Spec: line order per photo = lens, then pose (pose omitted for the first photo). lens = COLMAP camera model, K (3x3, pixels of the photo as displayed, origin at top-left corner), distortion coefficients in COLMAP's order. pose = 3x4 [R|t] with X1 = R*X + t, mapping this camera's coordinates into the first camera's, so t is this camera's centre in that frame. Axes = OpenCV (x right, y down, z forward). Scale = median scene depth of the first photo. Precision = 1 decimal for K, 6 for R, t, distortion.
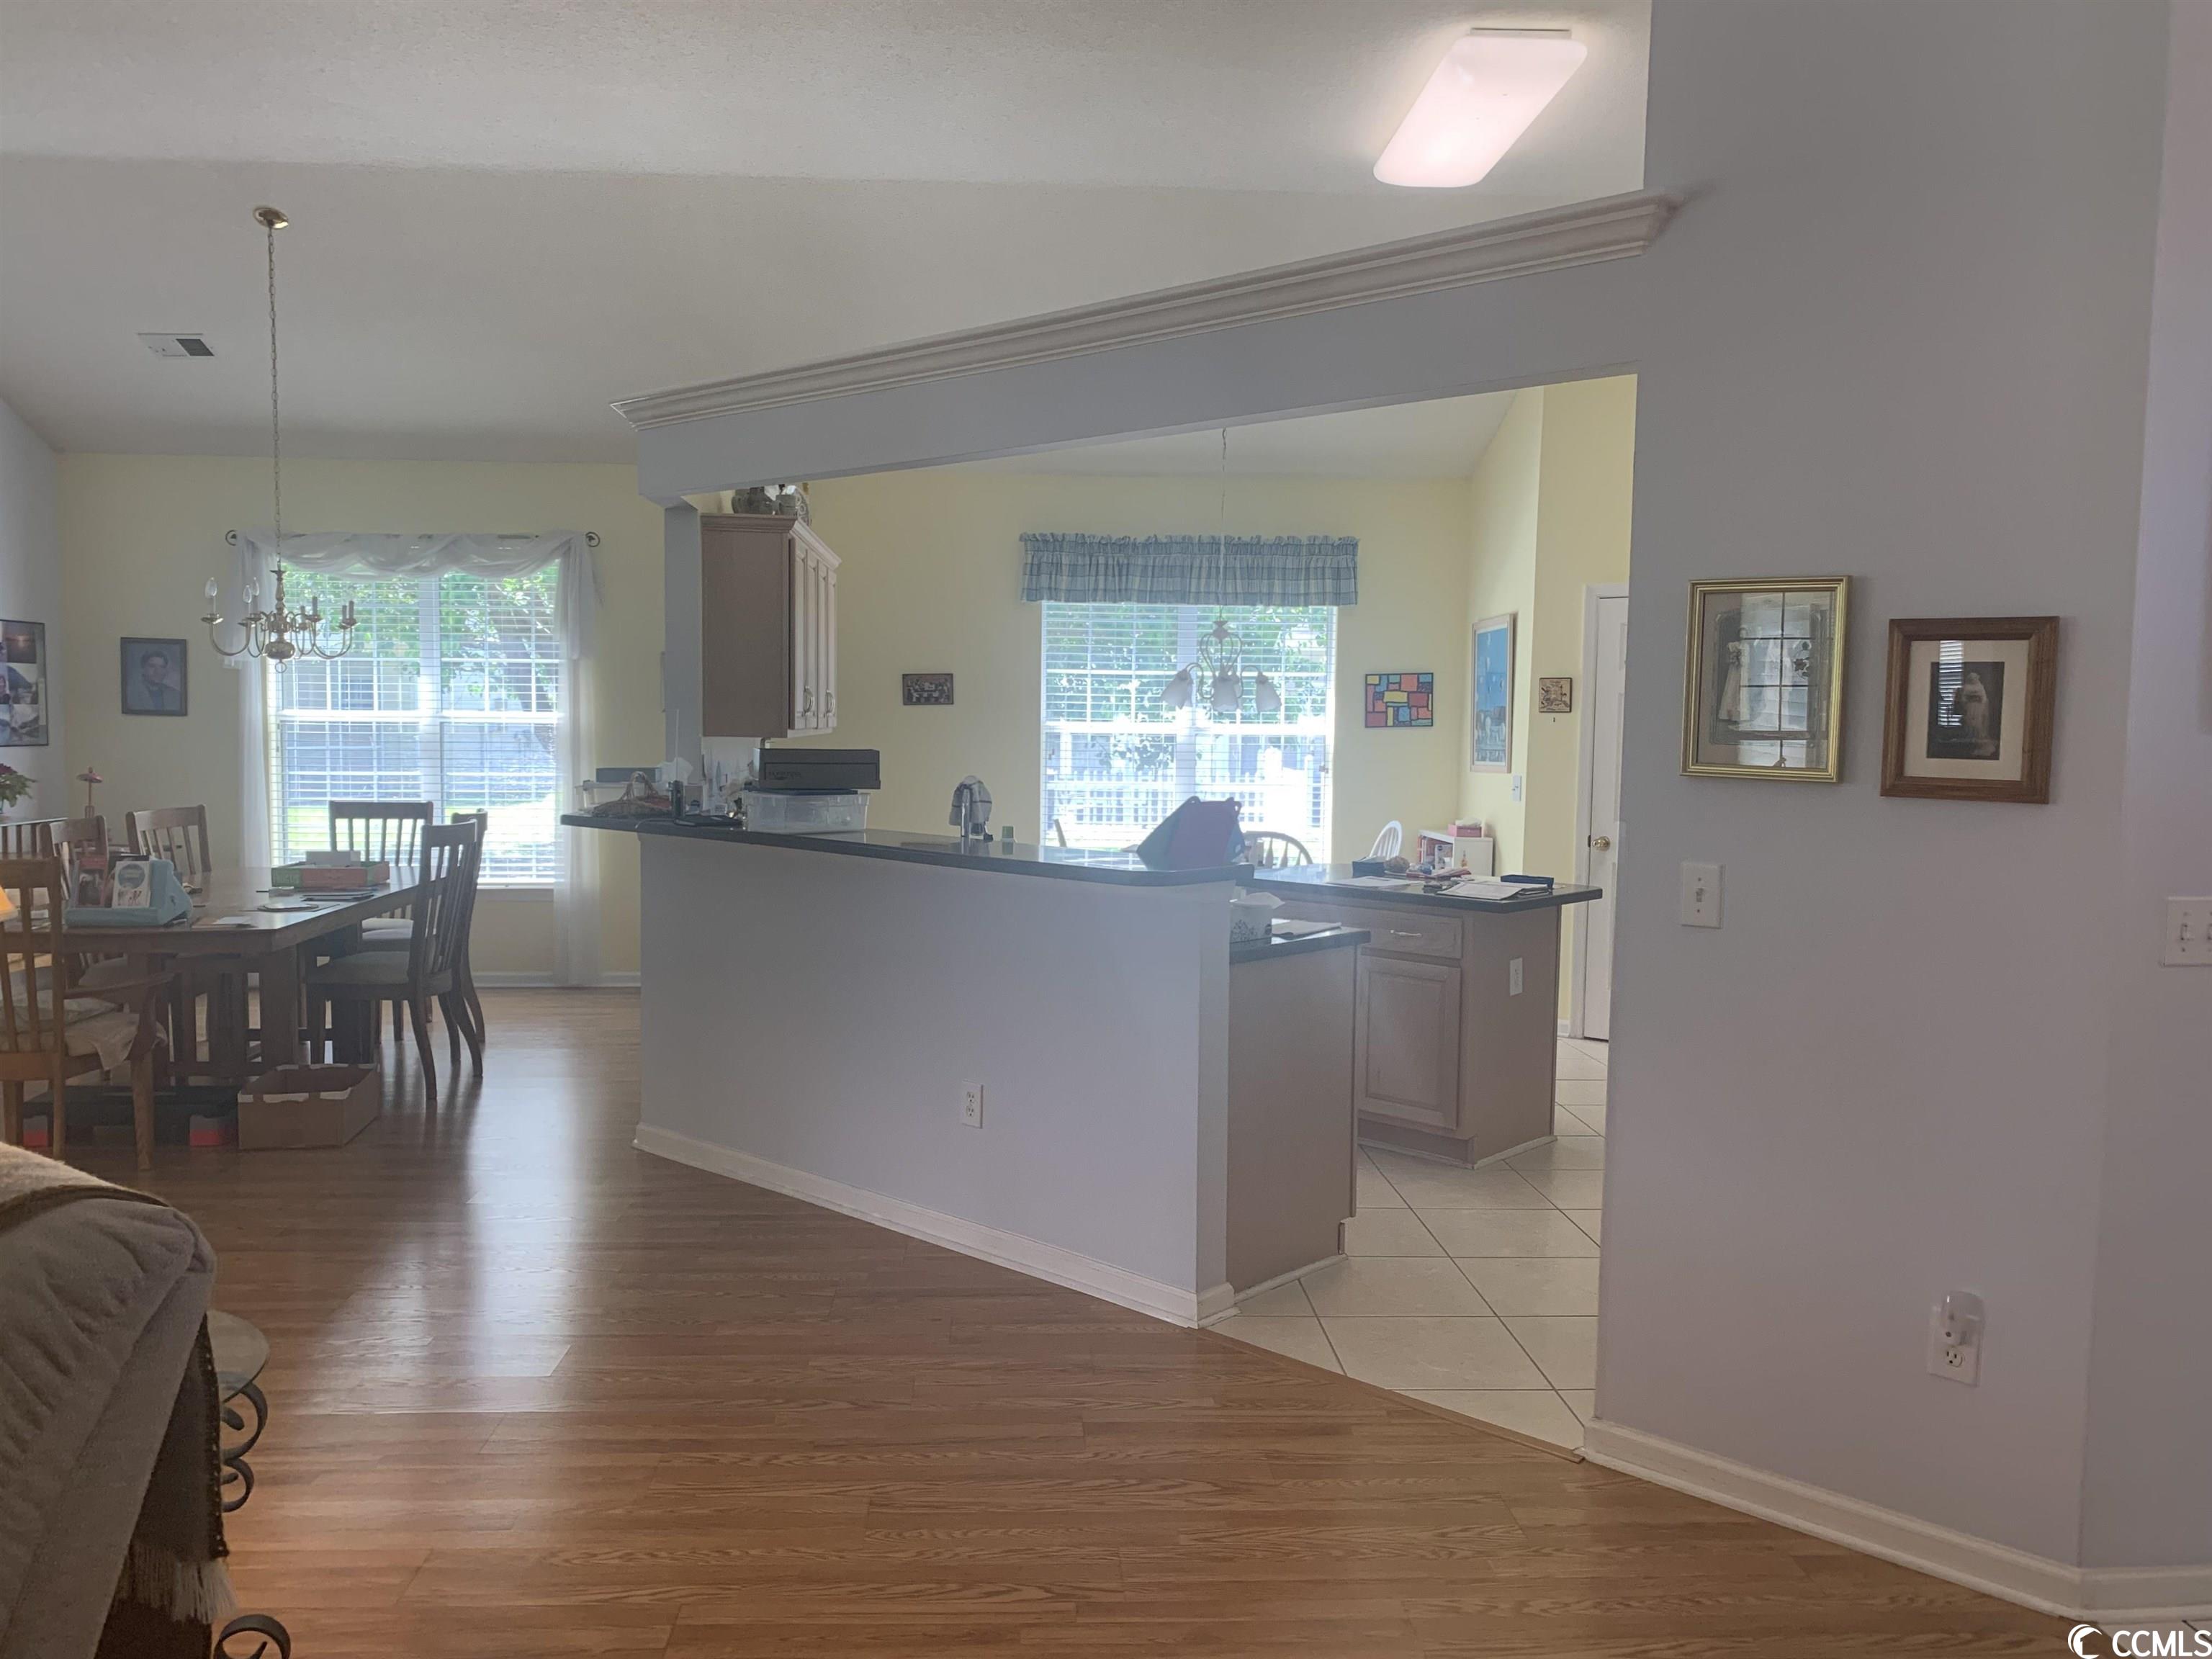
lens RADIAL K [[1695.5, 0, 1102.2], [0, 1695.5, 837.1], [0, 0, 1]] dist [0.055885, -0.078443]
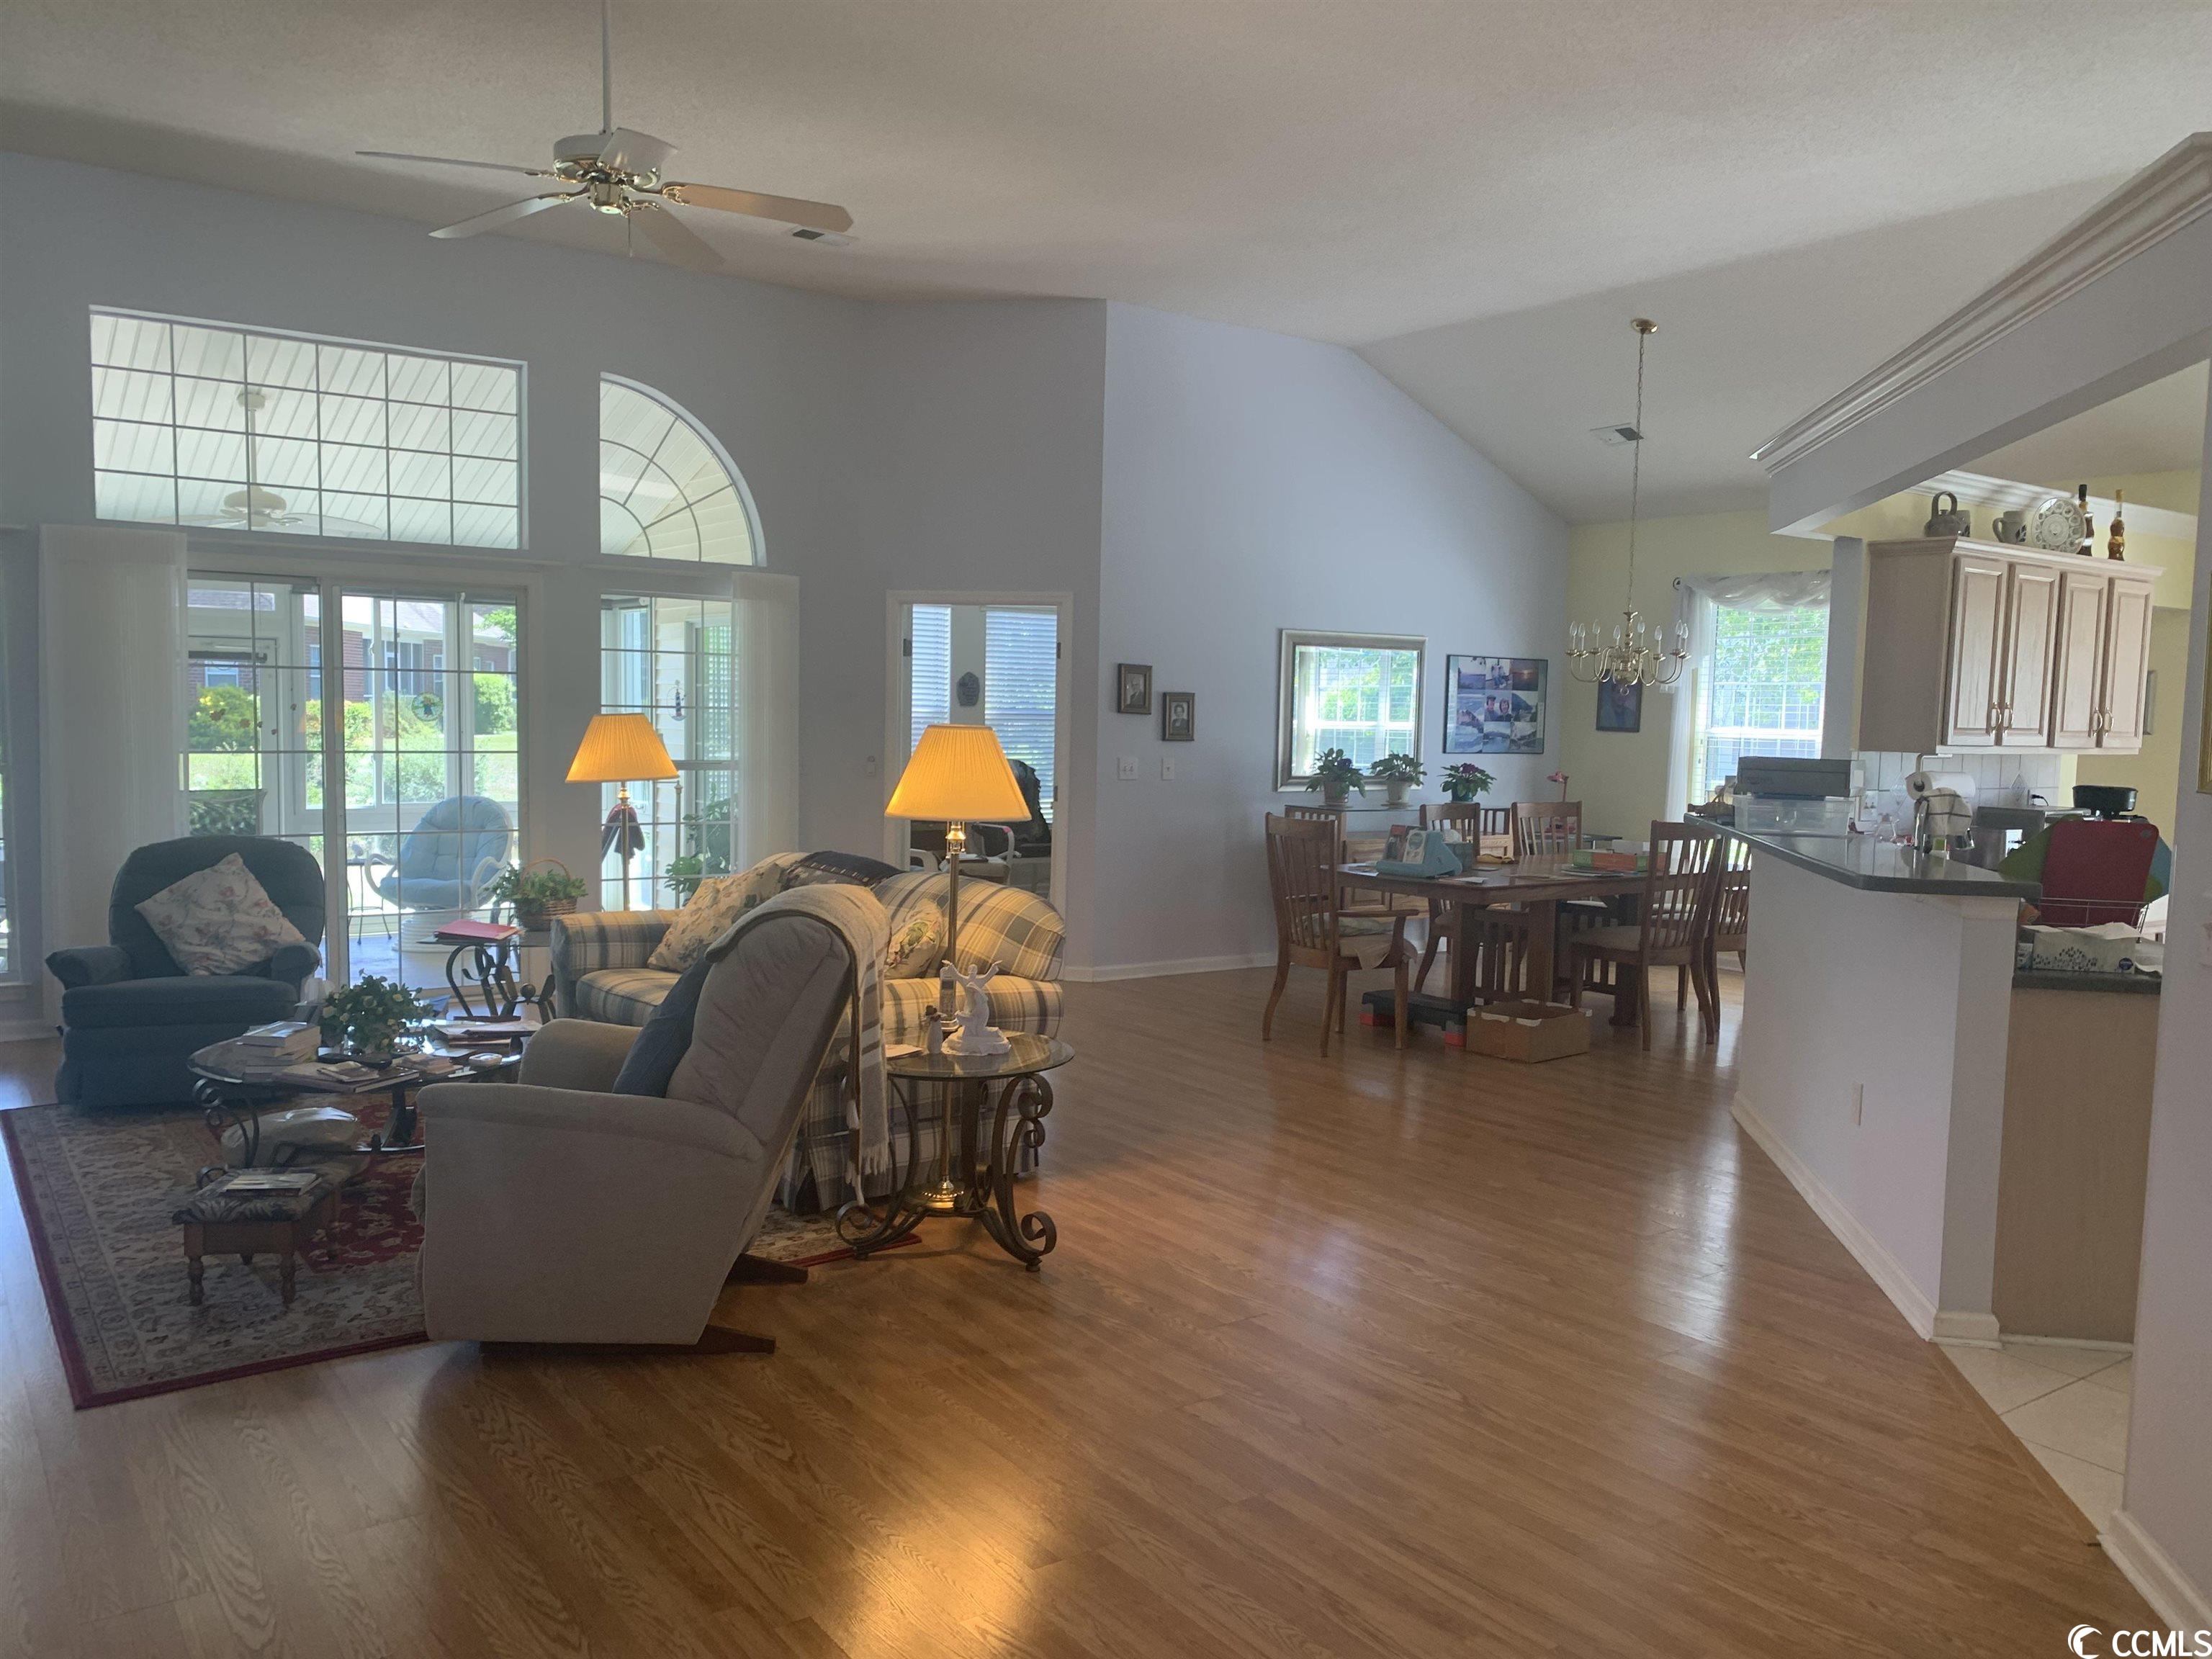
lens RADIAL K [[1711.1, 0, 1104.2], [0, 1711.1, 841.8], [0, 0, 1]] dist [0.062041, -0.088265]
pose [[0.538785, 0.063876, -0.840018, 0.332673], [-0.076884, 0.996688, 0.026476, 0.004364], [0.838927, 0.050319, 0.541912, 0.019296]]
